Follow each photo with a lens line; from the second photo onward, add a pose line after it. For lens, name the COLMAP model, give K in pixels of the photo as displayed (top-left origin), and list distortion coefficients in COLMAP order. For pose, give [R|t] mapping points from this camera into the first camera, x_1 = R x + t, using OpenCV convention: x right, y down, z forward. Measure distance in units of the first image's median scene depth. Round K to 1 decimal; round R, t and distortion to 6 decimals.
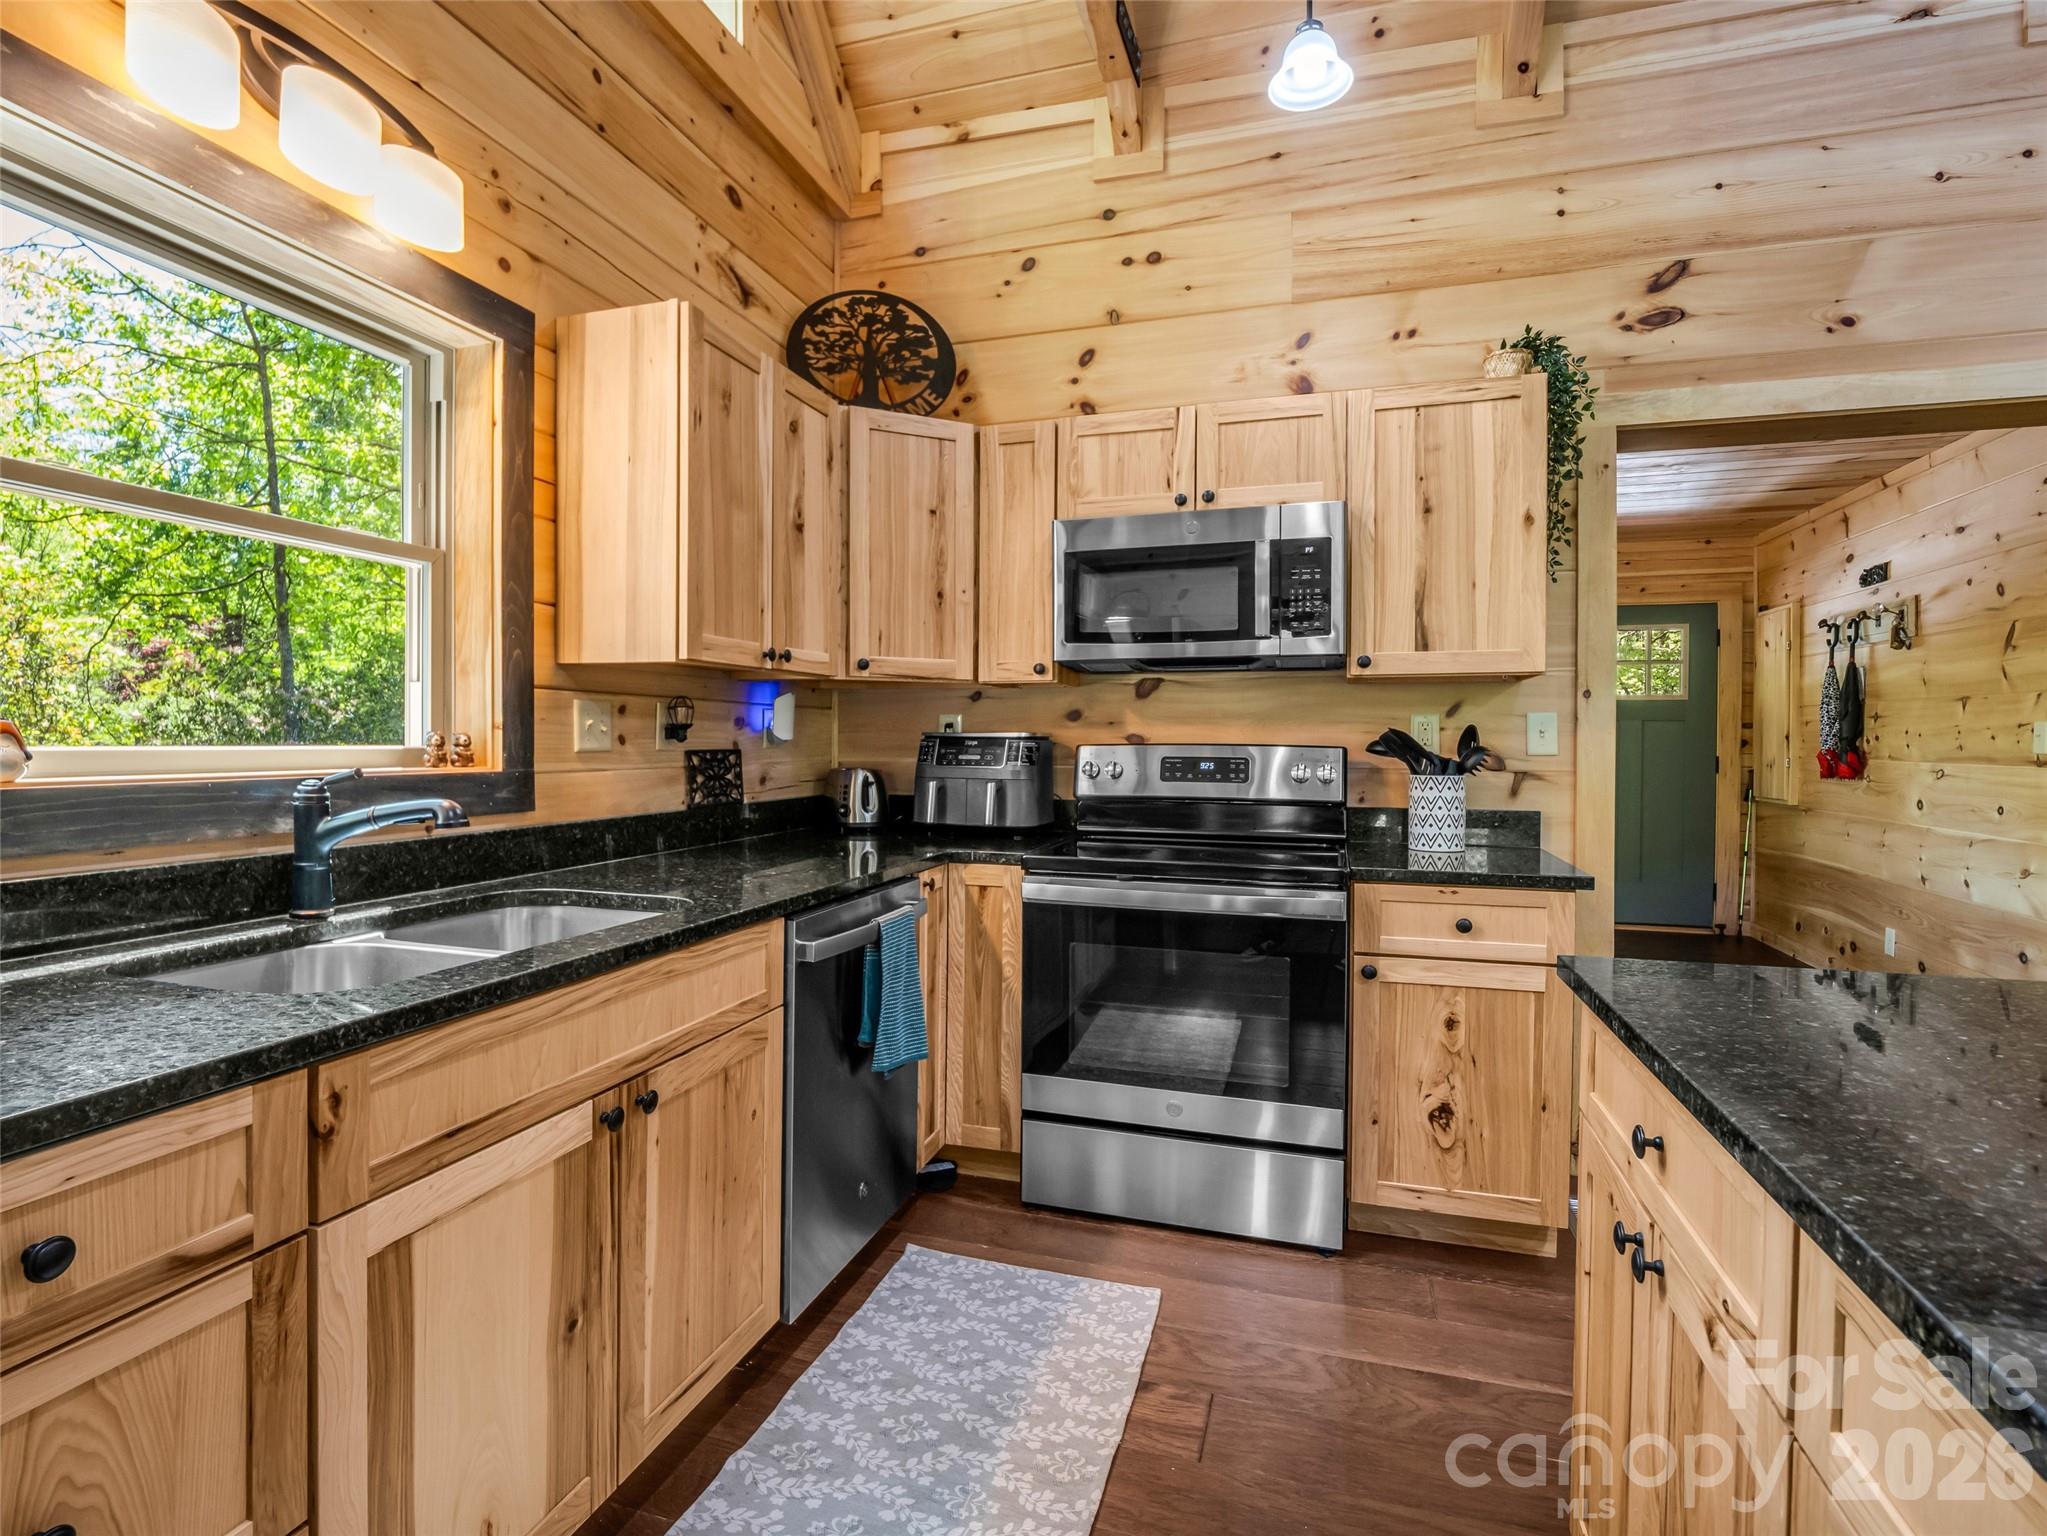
lens RADIAL K [[990.9, 0, 988.1], [0, 990.9, 745.3], [0, 0, 1]] dist [-0.011595, -0.001168]
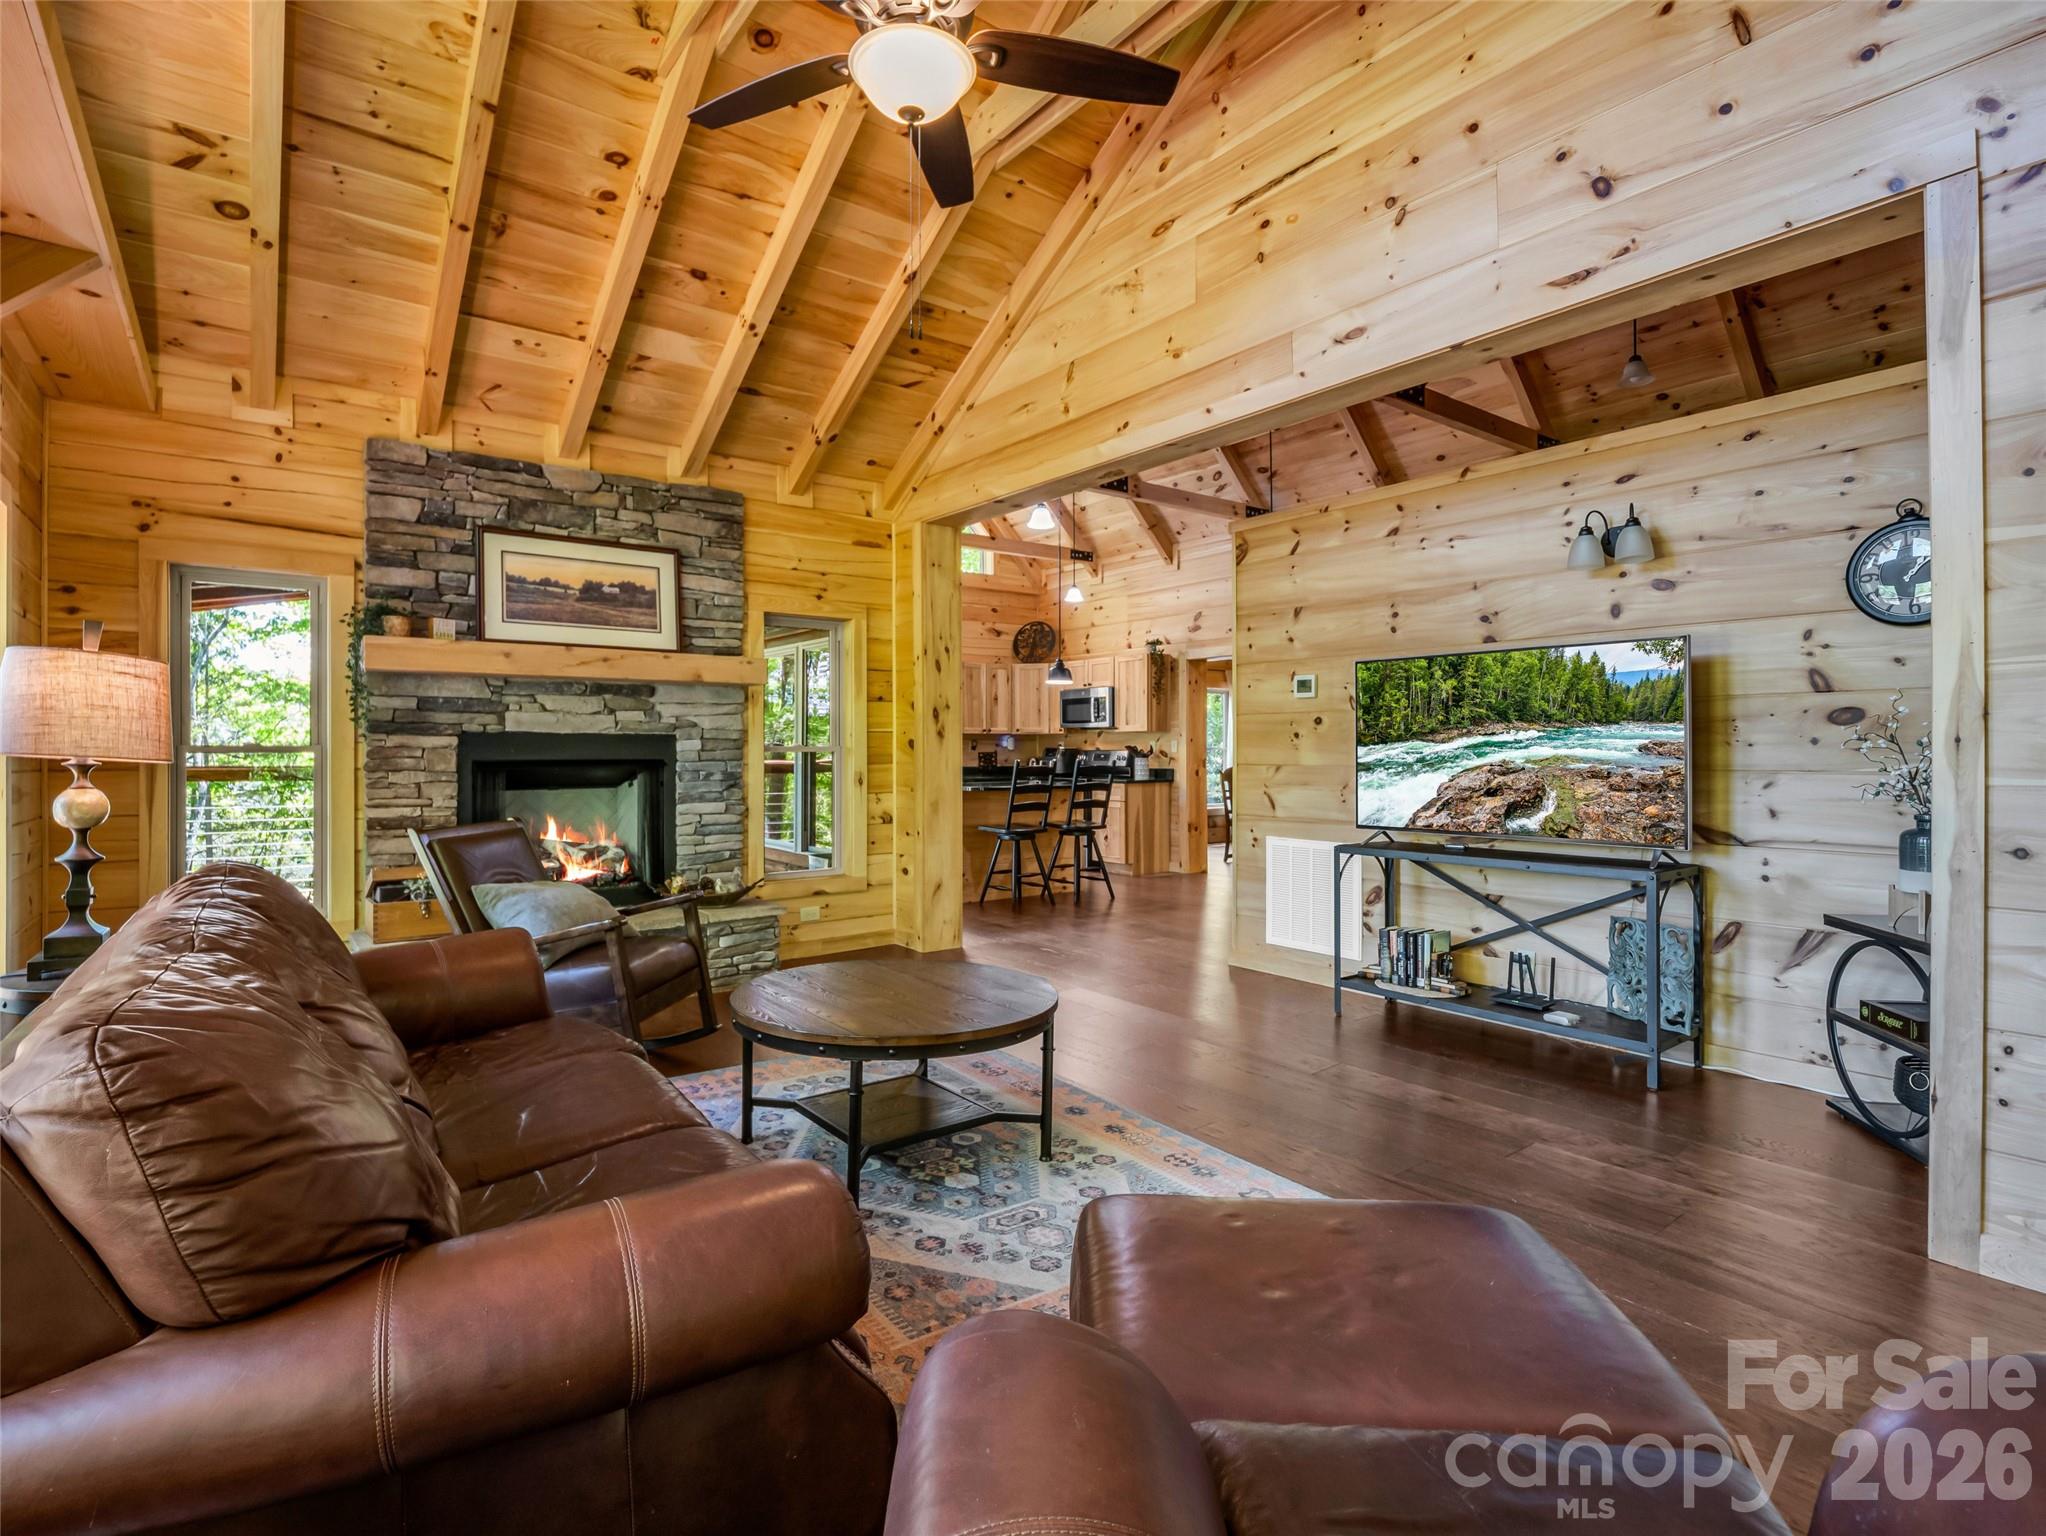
lens RADIAL K [[990.4, 0, 979.4], [0, 990.4, 751.4], [0, 0, 1]] dist [-0.011595, -0.001168]
pose [[0.797712, -0.005739, -0.603011, 2.236703], [0.003329, 0.999981, -0.005113, 0.023797], [0.603029, 0.002072, 0.797716, -2.349323]]
